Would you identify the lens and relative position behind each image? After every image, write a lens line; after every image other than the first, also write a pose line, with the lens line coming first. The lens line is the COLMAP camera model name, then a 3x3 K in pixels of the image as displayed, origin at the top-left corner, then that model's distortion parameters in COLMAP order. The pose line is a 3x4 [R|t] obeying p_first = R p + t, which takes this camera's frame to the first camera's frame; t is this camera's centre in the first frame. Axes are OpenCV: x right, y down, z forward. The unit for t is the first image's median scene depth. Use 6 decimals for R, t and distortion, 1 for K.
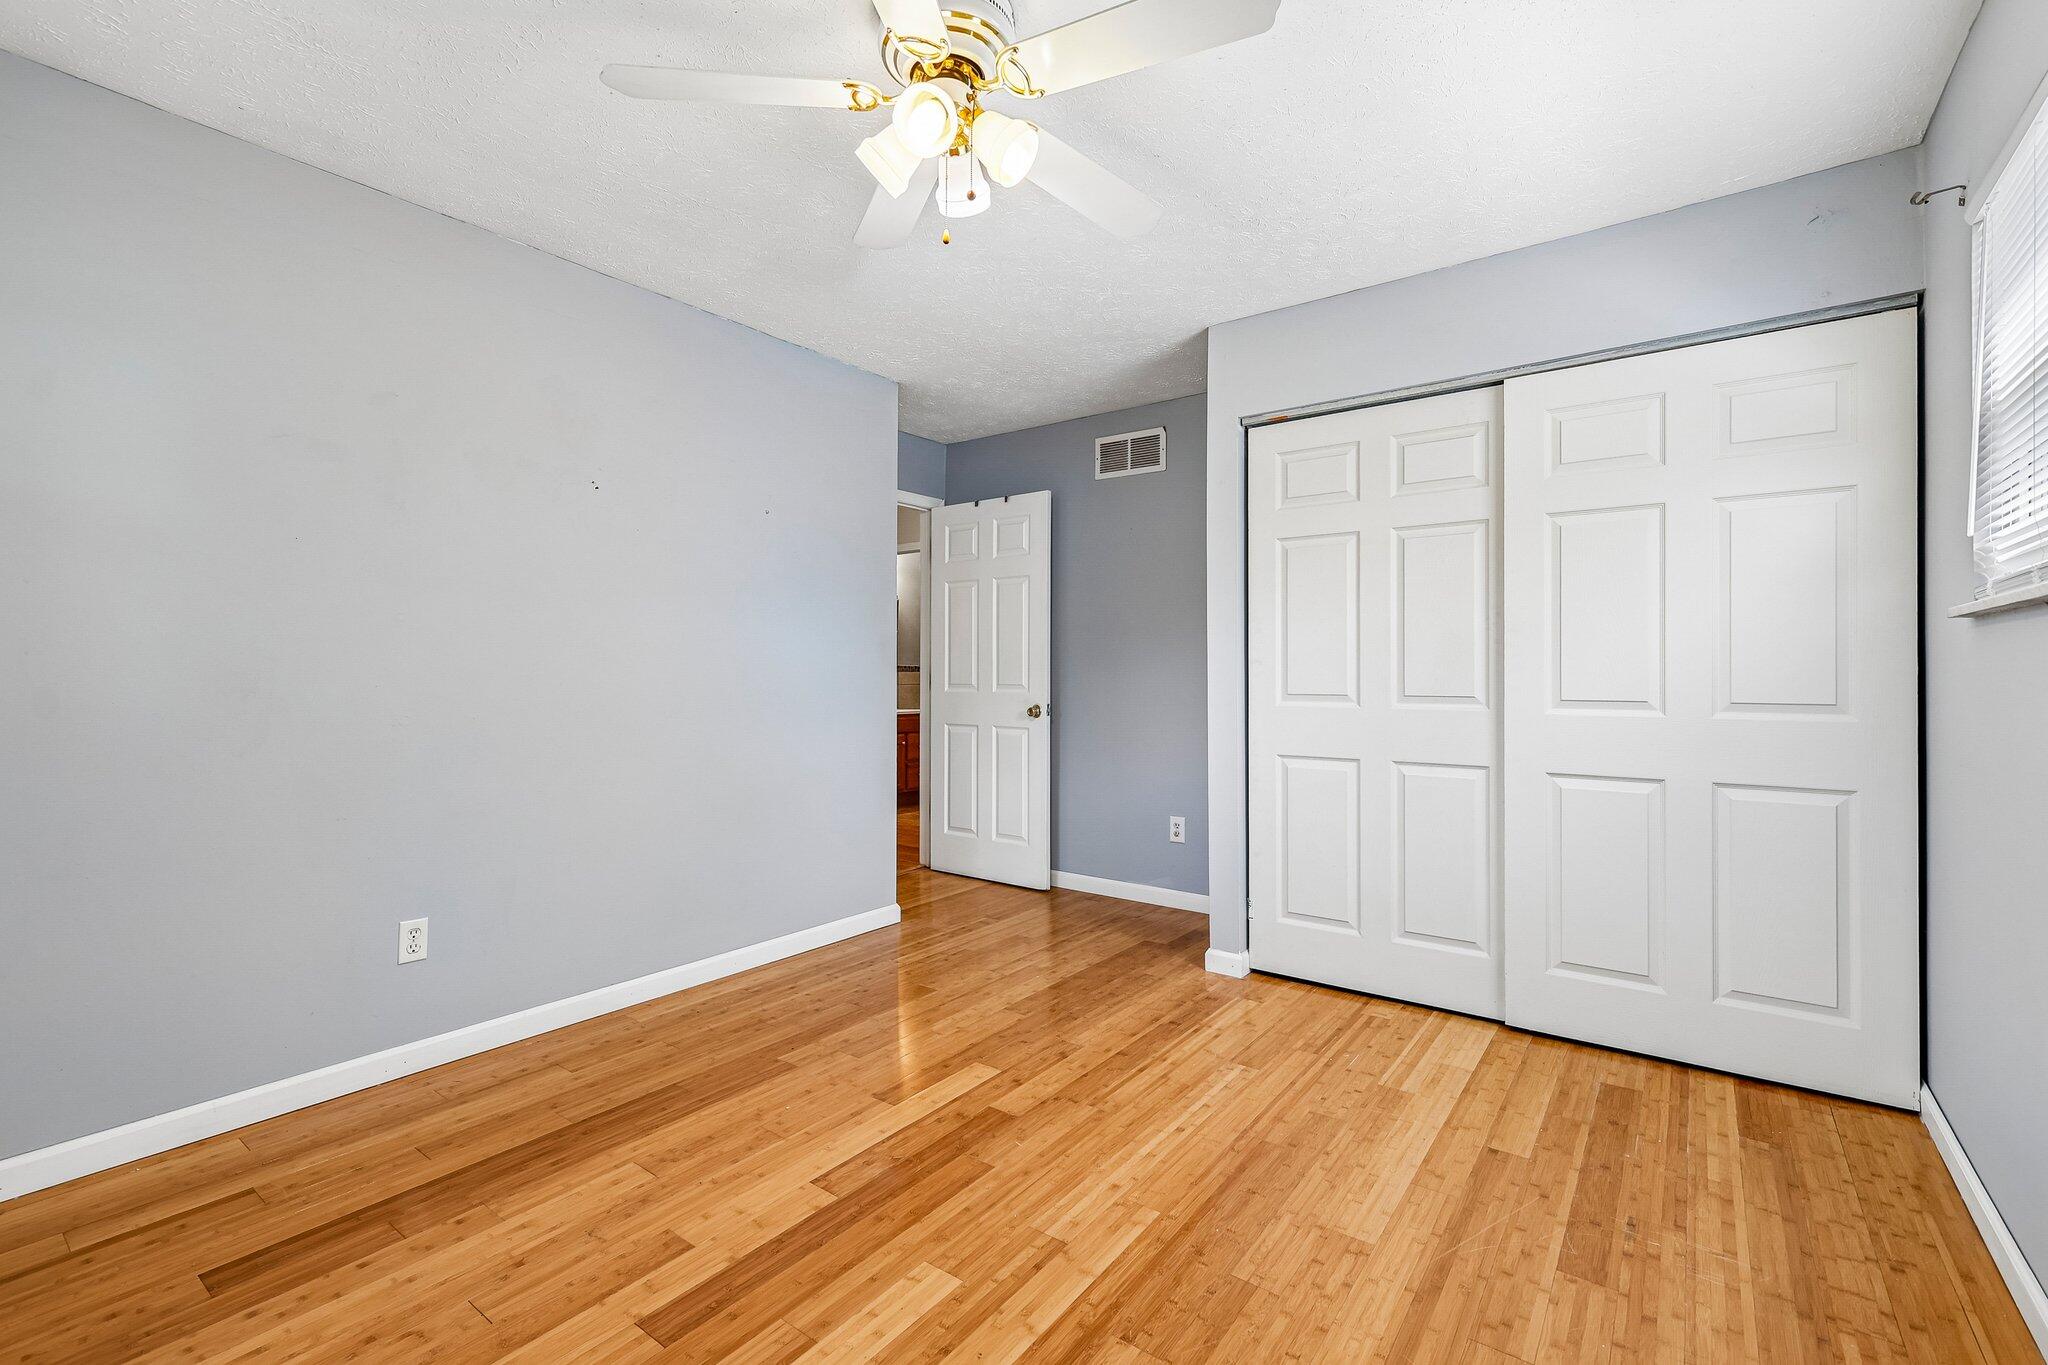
lens RADIAL K [[892.6, 0, 1025.6], [0, 892.6, 673.2], [0, 0, 1]] dist [0.001462, 0.000222]
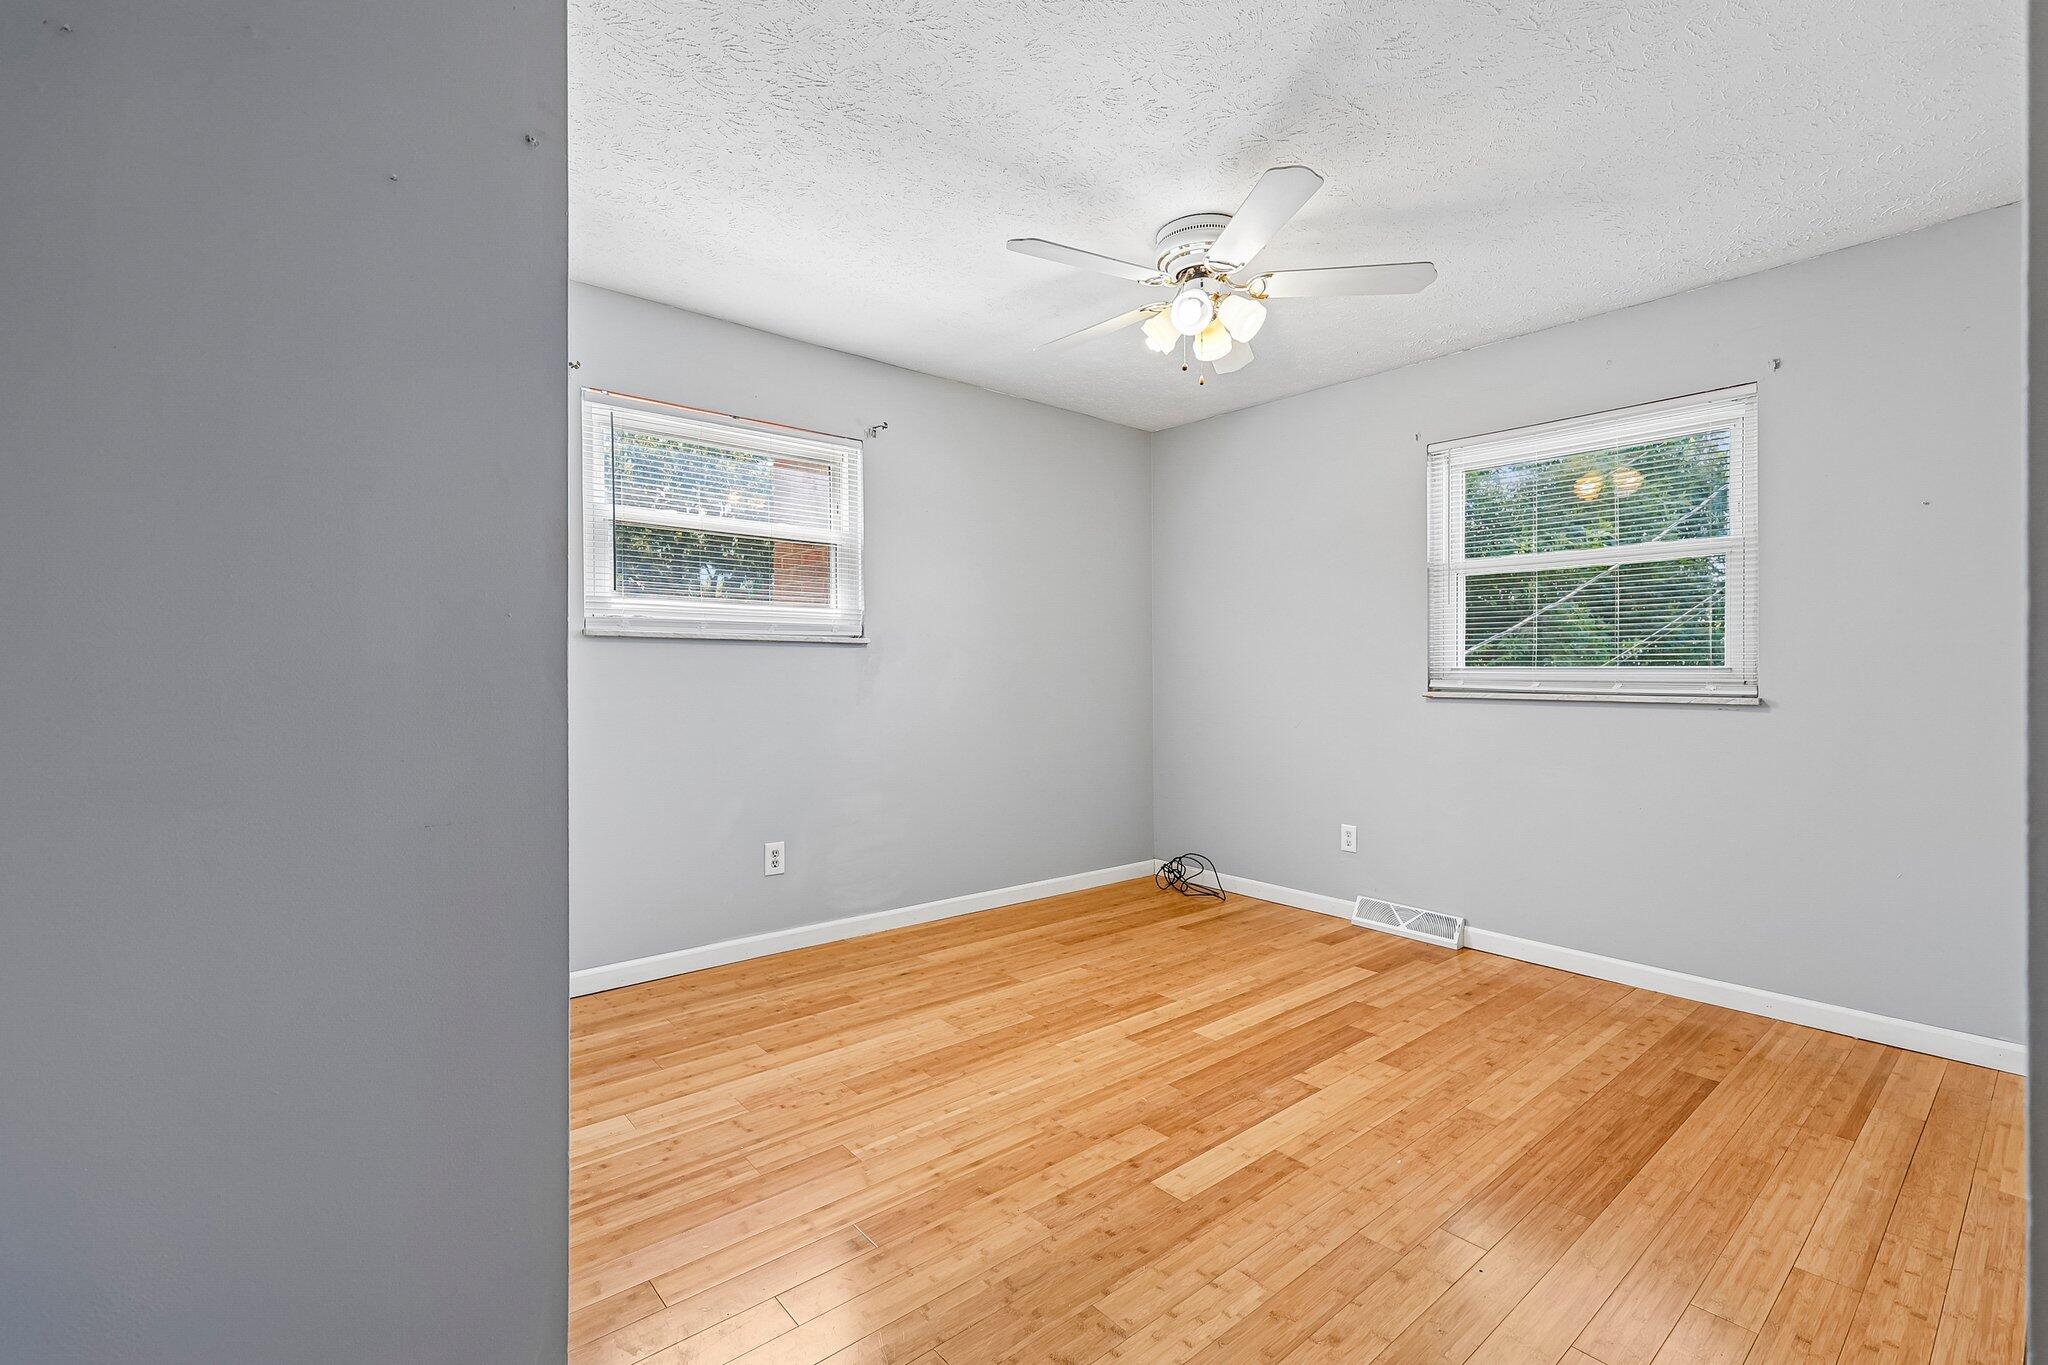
lens RADIAL K [[892.6, 0, 1025.6], [0, 892.6, 673.2], [0, 0, 1]] dist [0.001462, 0.000222]
pose [[-0.973822, 0.001254, 0.227307, -0.116340], [0.001293, 0.999999, 0.000023, -0.000147], [-0.227307, 0.000316, -0.973823, 2.110066]]
